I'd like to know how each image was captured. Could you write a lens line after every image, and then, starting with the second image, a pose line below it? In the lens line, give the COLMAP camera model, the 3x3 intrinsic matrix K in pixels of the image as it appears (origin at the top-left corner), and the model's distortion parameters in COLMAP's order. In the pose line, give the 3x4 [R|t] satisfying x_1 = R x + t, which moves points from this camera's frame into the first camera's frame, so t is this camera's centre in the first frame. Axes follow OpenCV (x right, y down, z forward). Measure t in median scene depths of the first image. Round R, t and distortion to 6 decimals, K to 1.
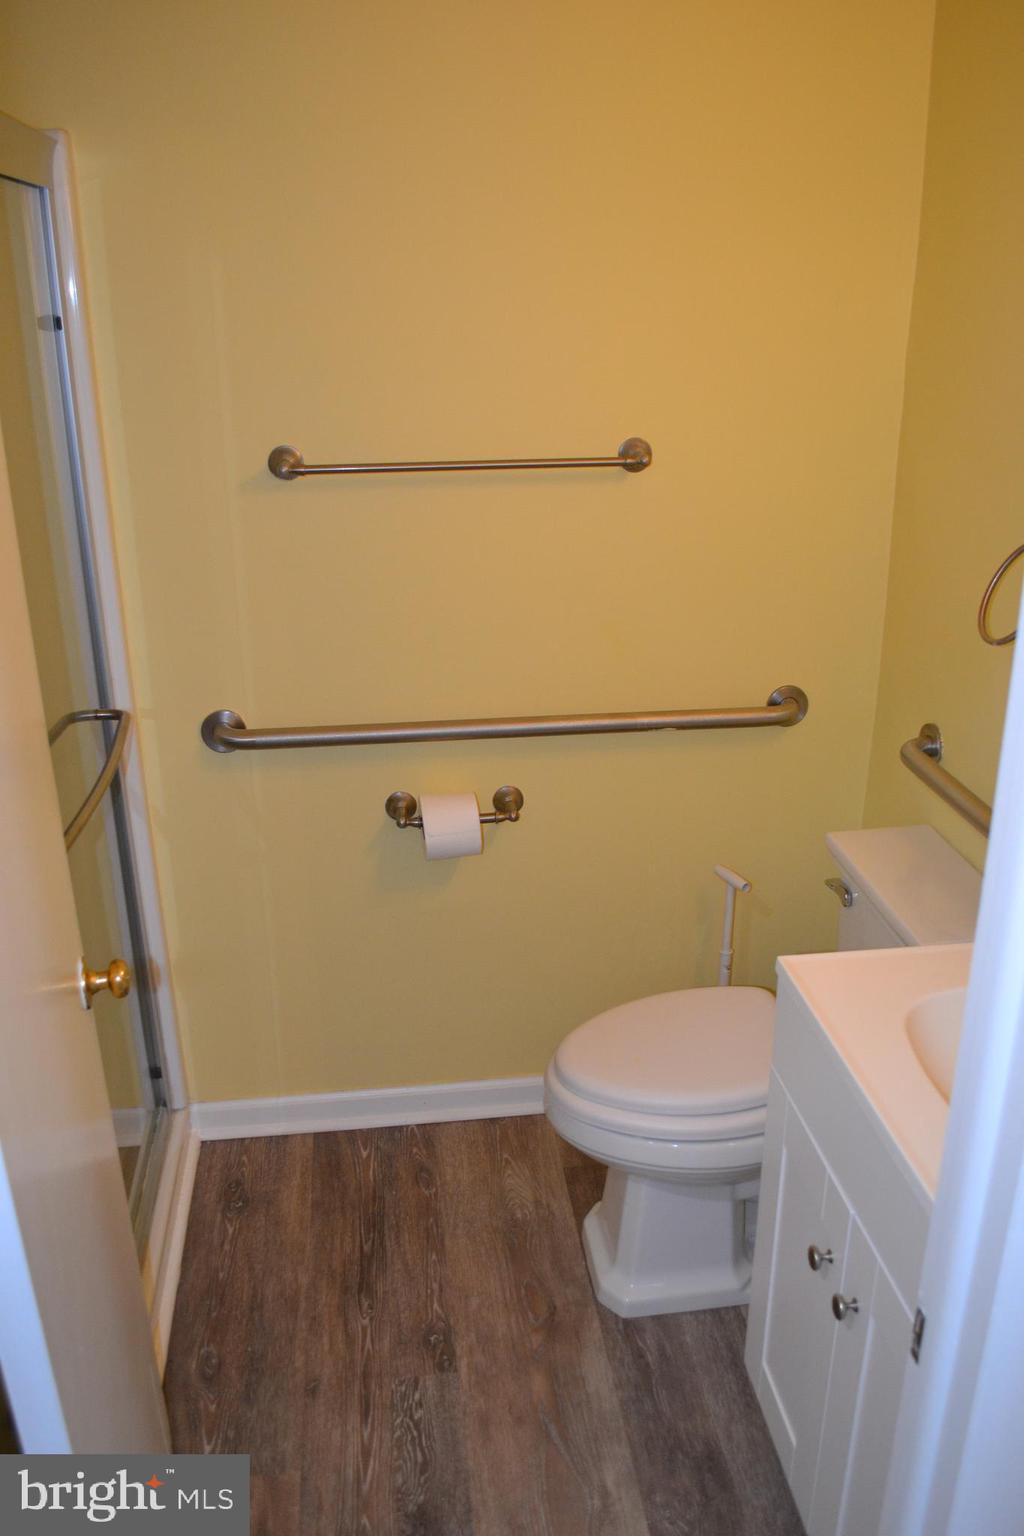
lens RADIAL K [[1250.3, 0, 523.7], [0, 1250.3, 785.6], [0, 0, 1]] dist [-0.079265, 0.010112]
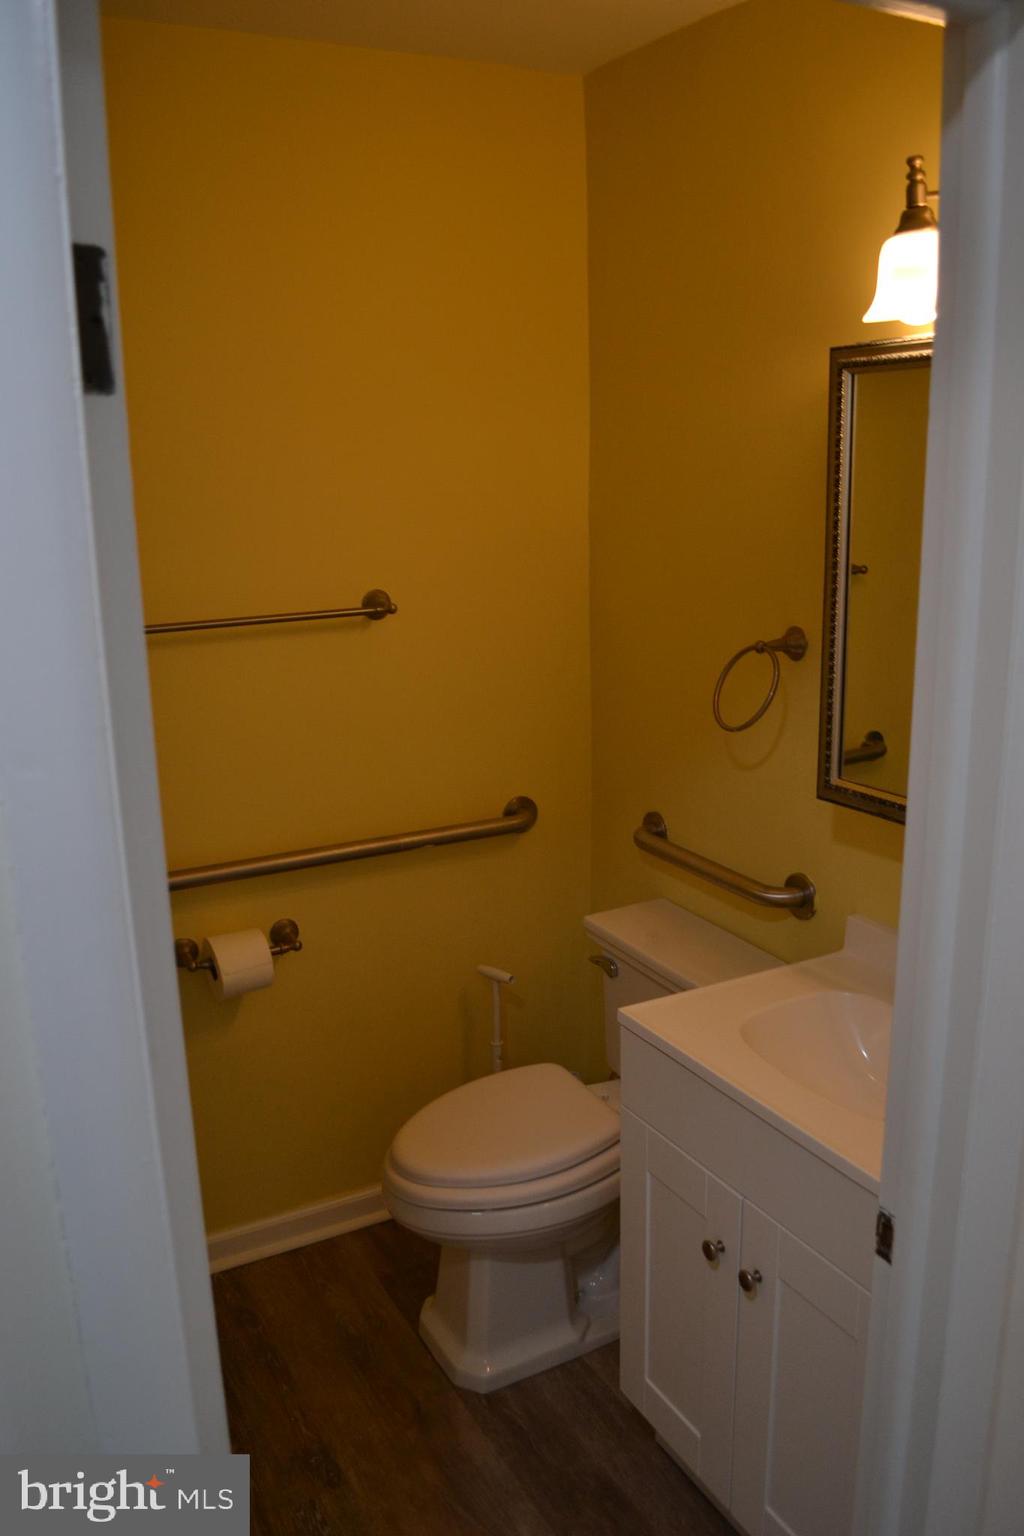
lens RADIAL K [[1250.3, 0, 523.7], [0, 1250.3, 785.6], [0, 0, 1]] dist [-0.079265, 0.010112]
pose [[0.933374, -0.103712, 0.343593, -0.194239], [0.145348, 0.984549, -0.097657, 0.024219], [-0.328156, 0.141091, 0.934027, -0.071467]]
